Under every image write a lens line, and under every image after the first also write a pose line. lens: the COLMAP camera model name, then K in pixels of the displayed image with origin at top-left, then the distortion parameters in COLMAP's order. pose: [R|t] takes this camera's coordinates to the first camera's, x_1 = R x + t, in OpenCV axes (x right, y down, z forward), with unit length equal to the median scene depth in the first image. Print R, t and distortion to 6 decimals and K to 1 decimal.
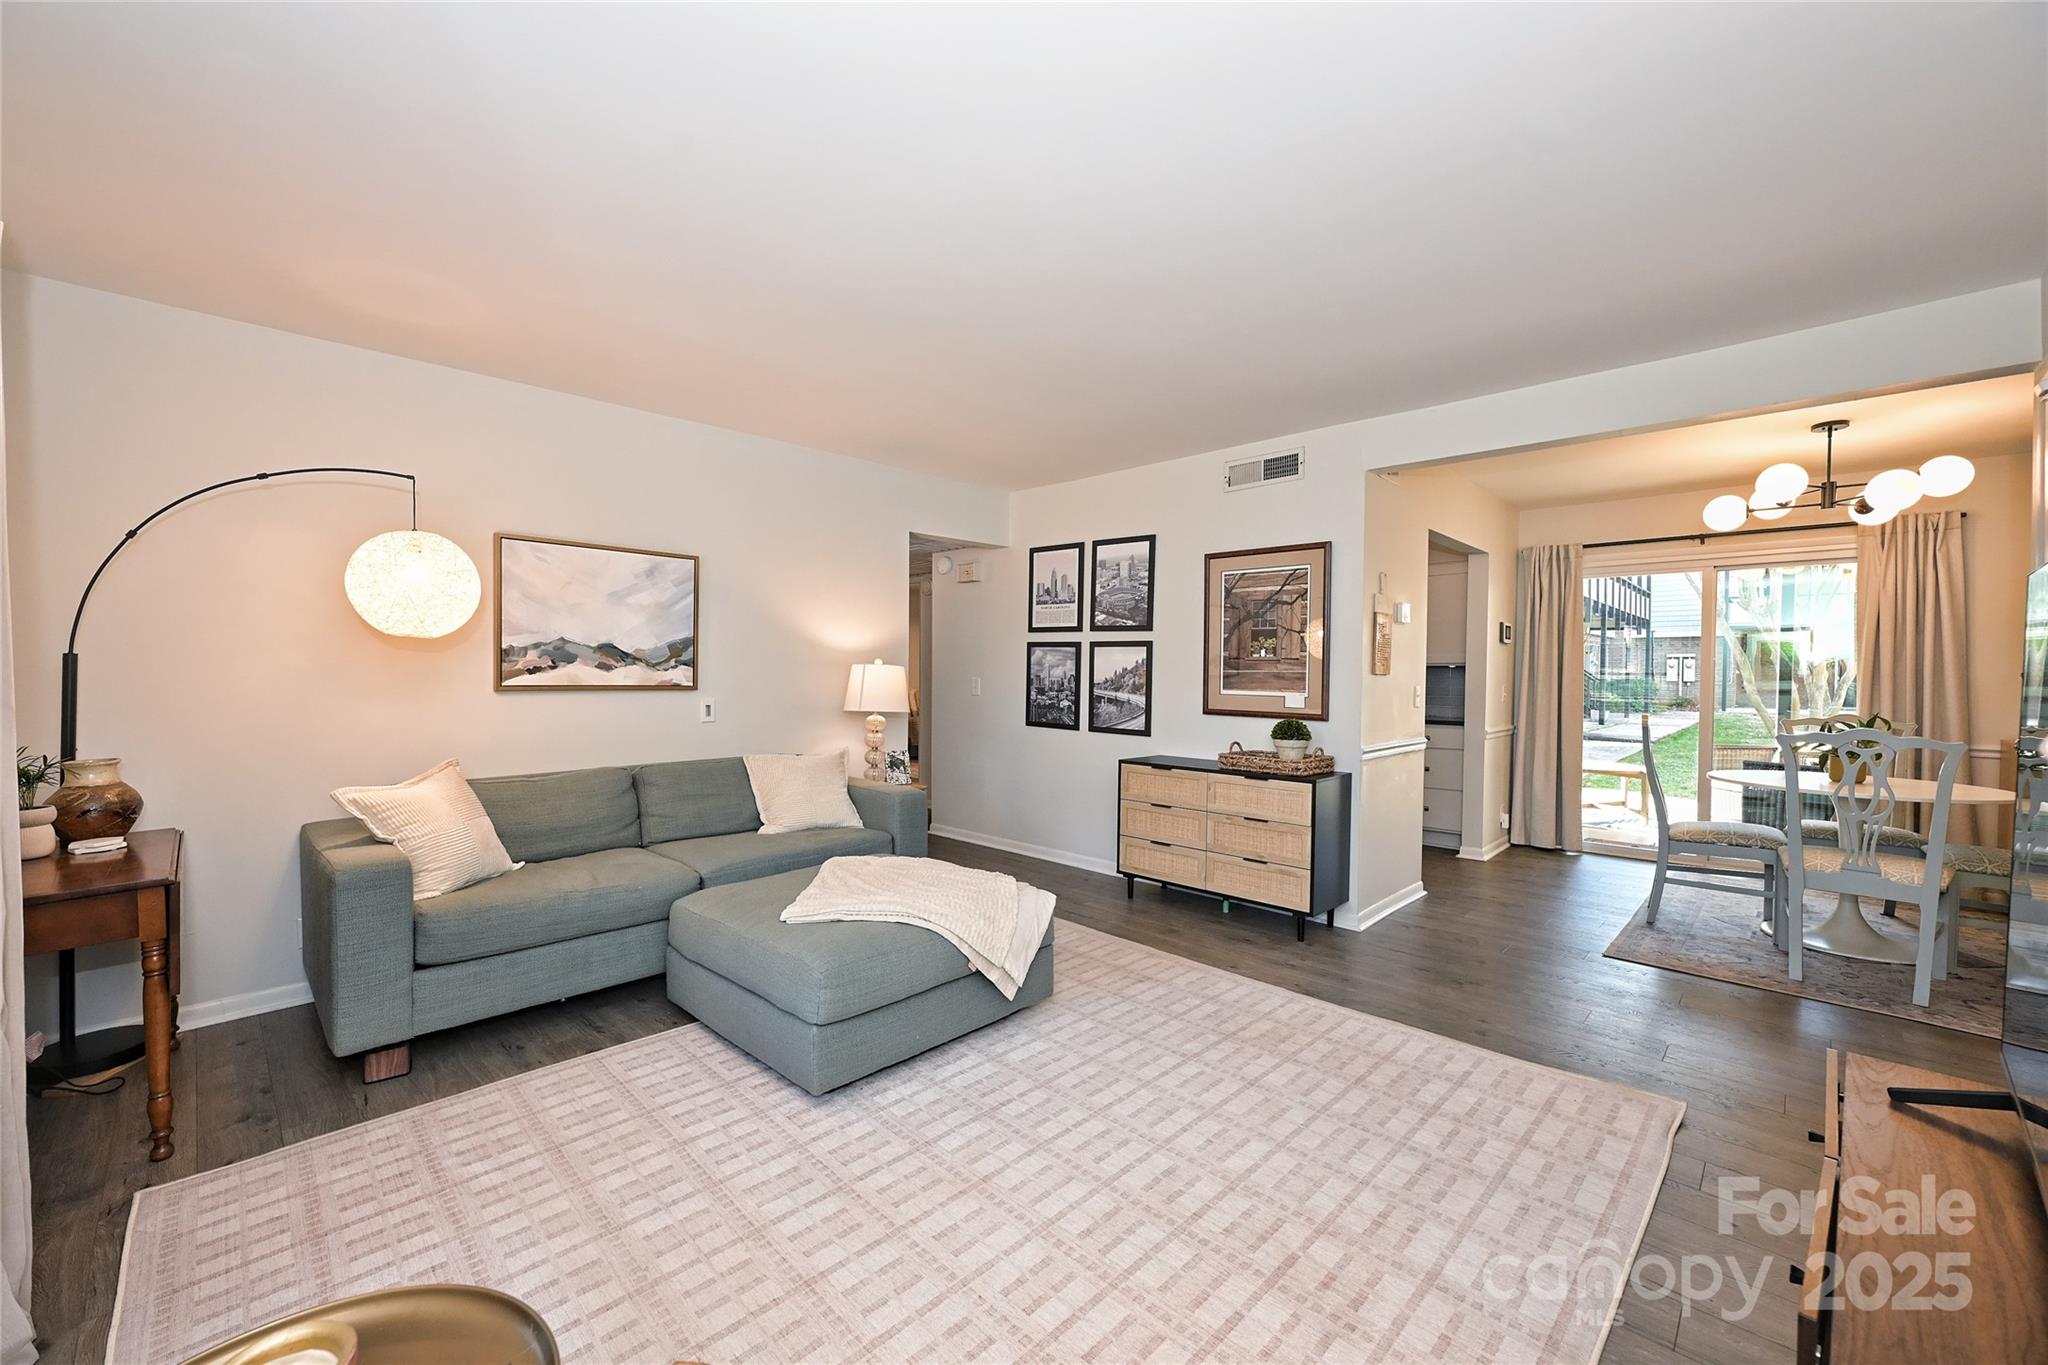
lens RADIAL K [[800.1, 0, 1095.0], [0, 800.1, 669.8], [0, 0, 1]] dist [0.002529, -0.000127]
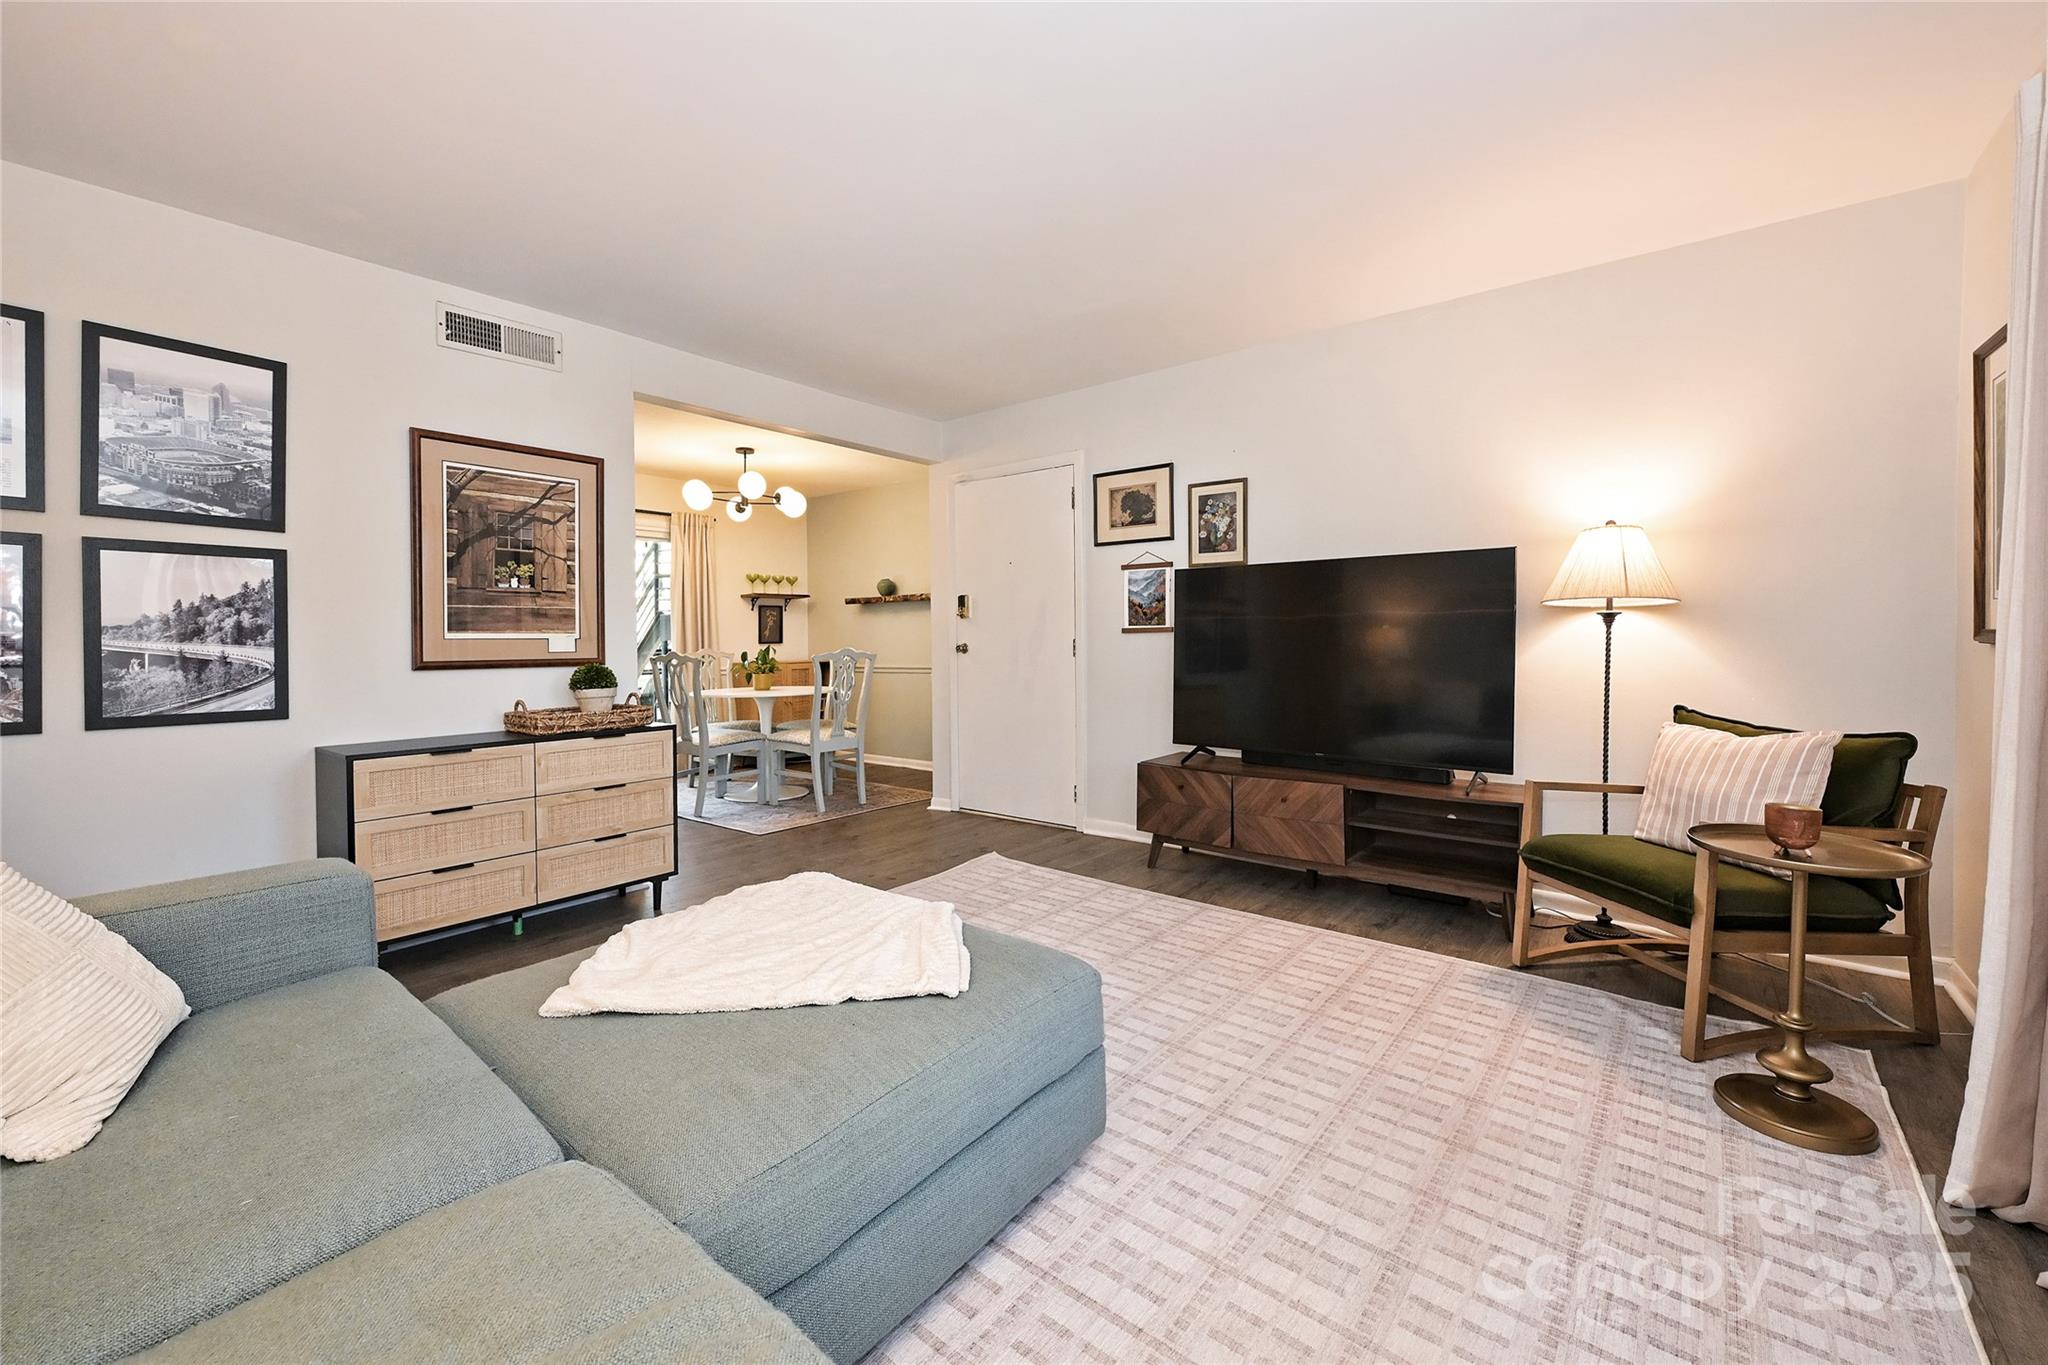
lens RADIAL K [[800.1, 0, 978.9], [0, 800.1, 648.7], [0, 0, 1]] dist [0.002529, -0.000127]
pose [[-0.002279, -0.026654, 0.999642, -0.527228], [0.007718, 0.999614, 0.026671, 0.023615], [-0.999968, 0.007776, -0.002072, 0.536336]]
